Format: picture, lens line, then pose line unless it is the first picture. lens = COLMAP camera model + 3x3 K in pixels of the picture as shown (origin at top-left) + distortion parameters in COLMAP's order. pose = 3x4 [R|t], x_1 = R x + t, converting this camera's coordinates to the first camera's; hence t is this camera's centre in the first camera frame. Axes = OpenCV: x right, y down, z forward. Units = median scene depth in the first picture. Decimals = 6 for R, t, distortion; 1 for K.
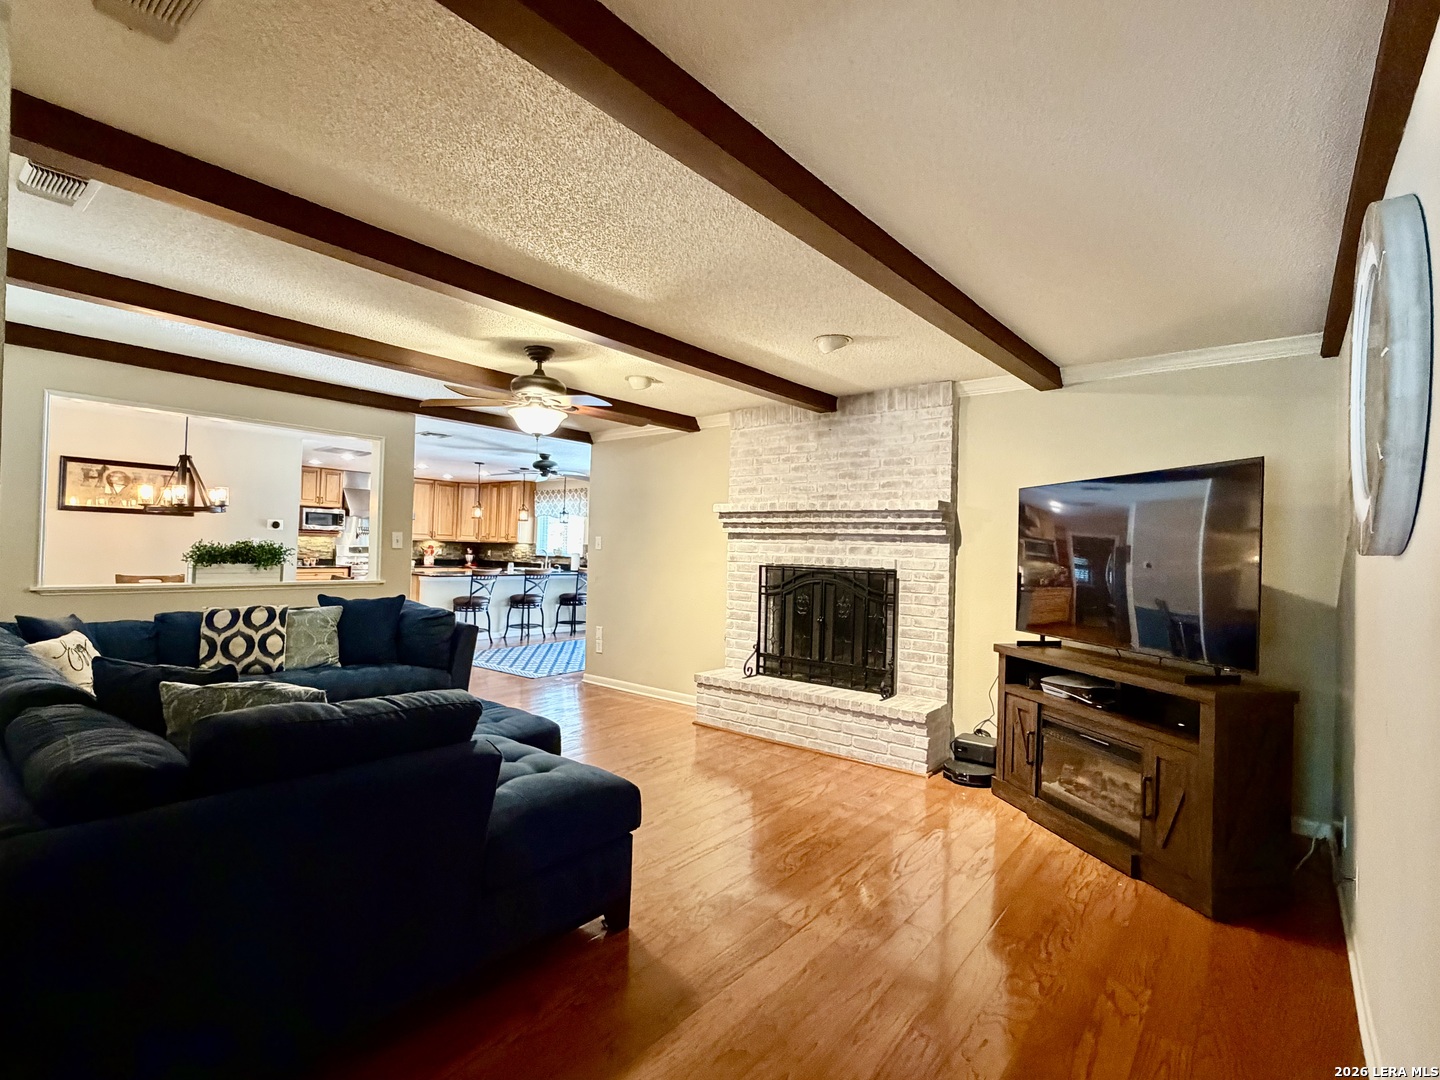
lens RADIAL K [[683.2, 0, 718.6], [0, 683.2, 539.7], [0, 0, 1]] dist [0.001962, 0.000267]
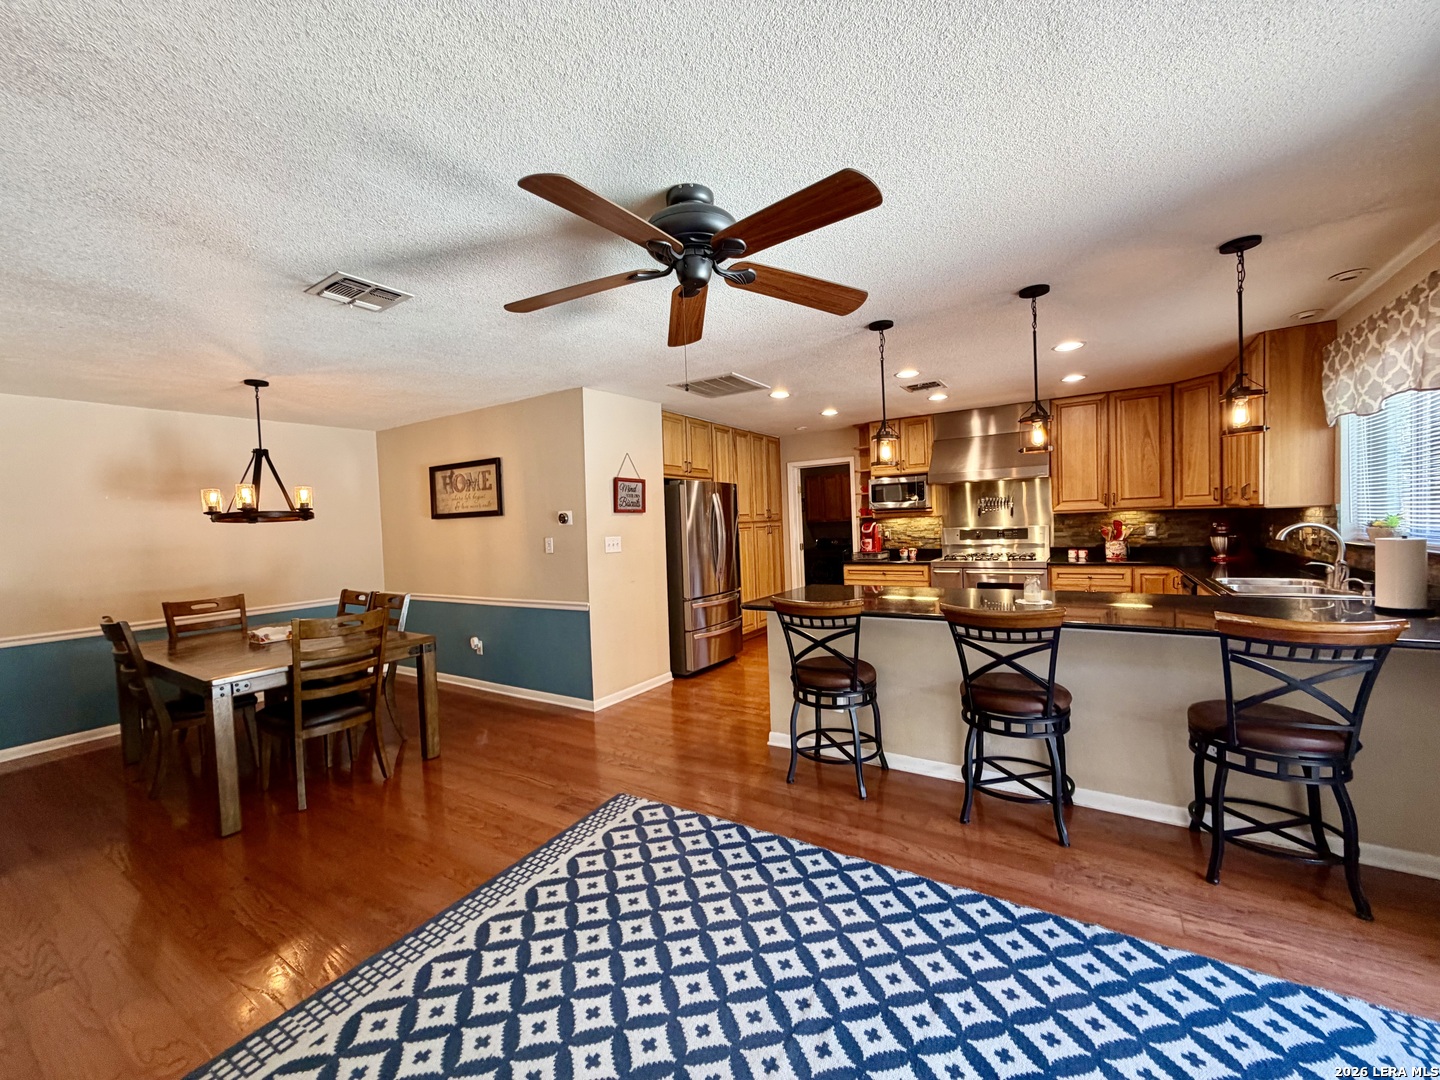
lens RADIAL K [[580.4, 0, 724.6], [0, 580.4, 539.4], [0, 0, 1]] dist [-0.004337, -0.000031]
pose [[0.107760, -0.001749, -0.994175, -0.051782], [0.054554, 0.998502, 0.004157, 0.012077], [0.992679, -0.054685, 0.107694, 1.796420]]
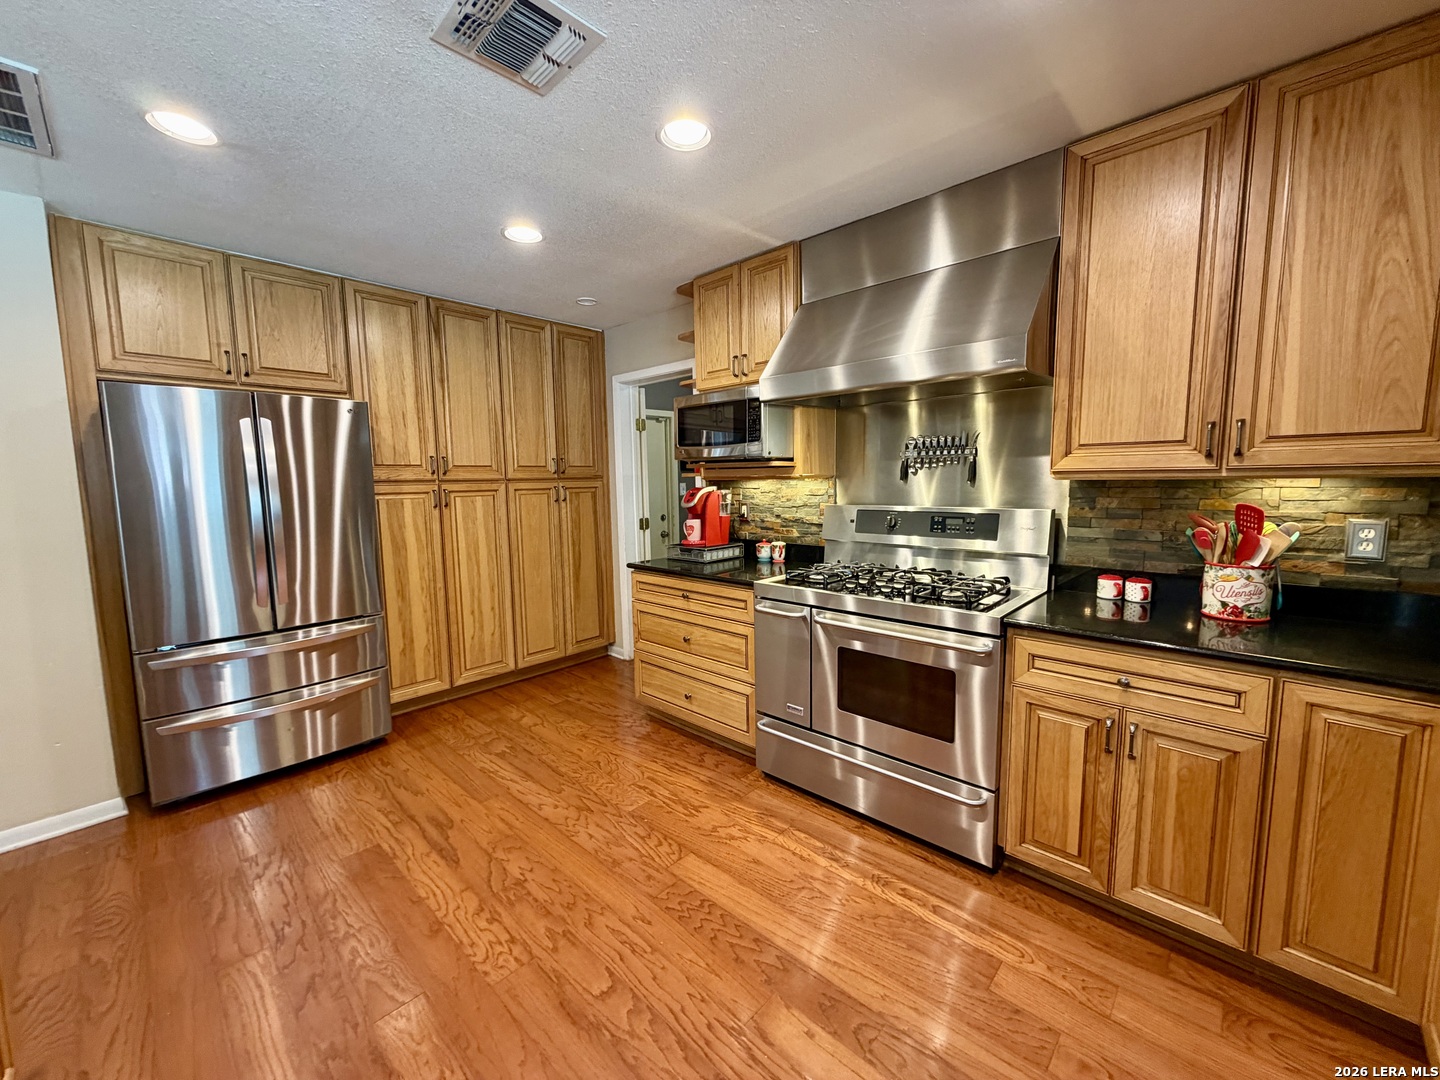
lens RADIAL K [[580.4, 0, 715.8], [0, 580.4, 540.3], [0, 0, 1]] dist [-0.004337, -0.000031]
pose [[-0.080474, 0.081838, -0.993391, -0.728444], [0.026835, 0.996440, 0.079916, 0.004841], [0.996395, -0.020226, -0.082384, 2.400373]]
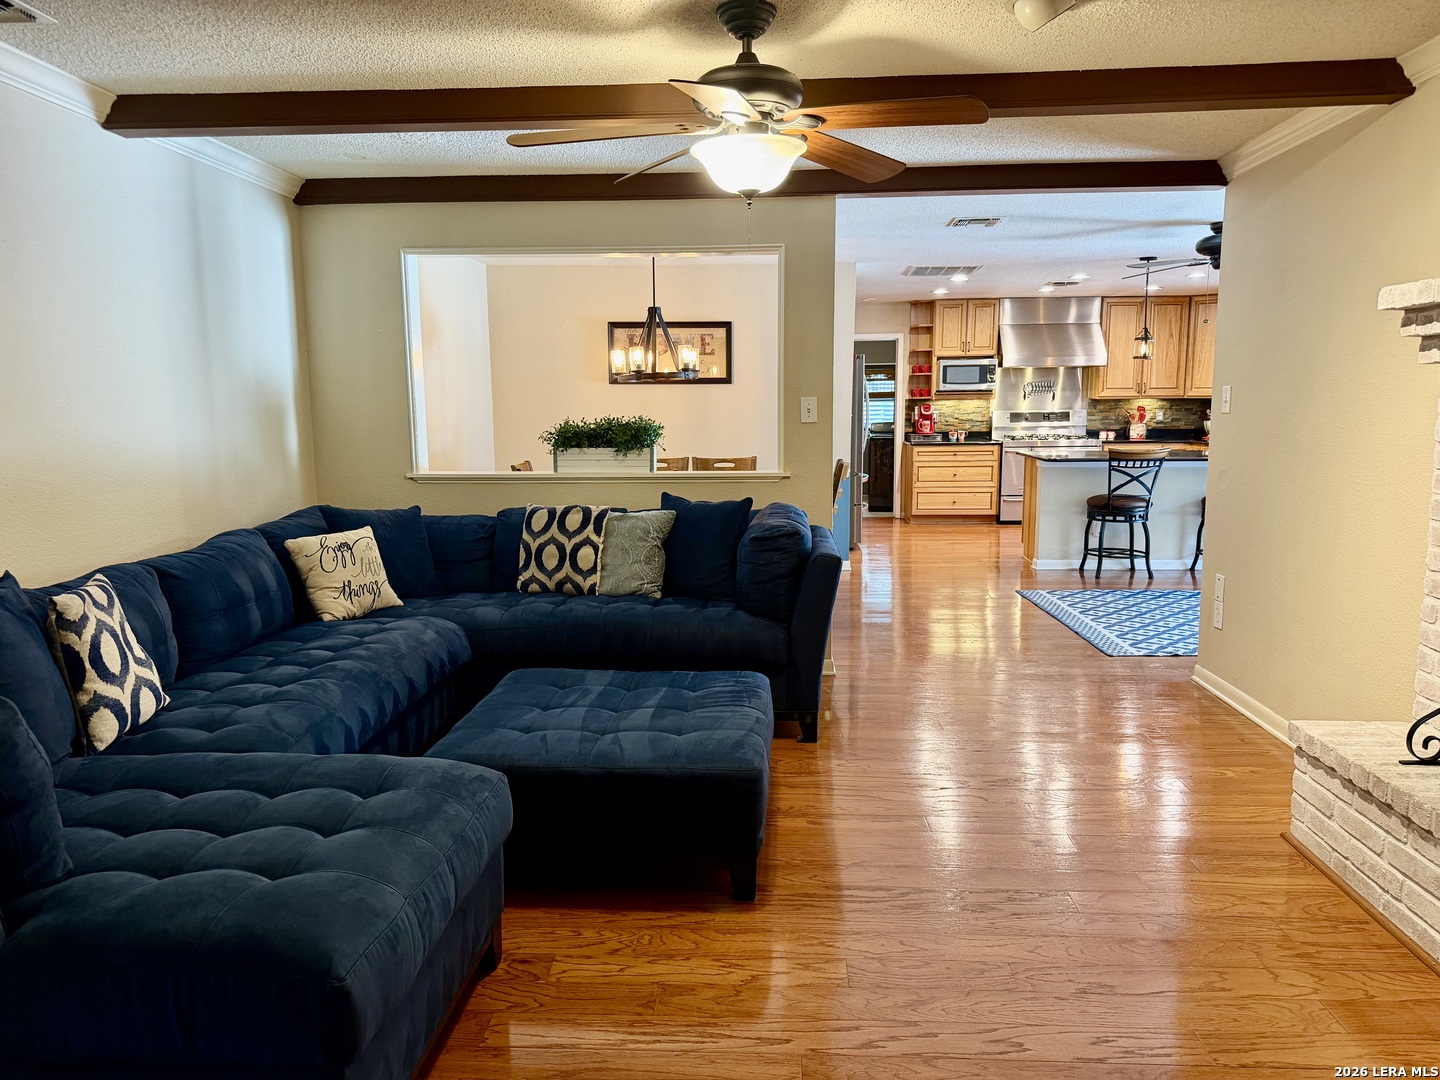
lens RADIAL K [[1005.3, 0, 718.0], [0, 1005.3, 540.9], [0, 0, 1]] dist [0.001245, -0.011096]
pose [[0.568696, 0.081552, -0.818495, 0.299527], [0.037297, 0.991493, 0.124704, 0.003497], [0.821702, -0.101446, 0.560817, 0.469350]]
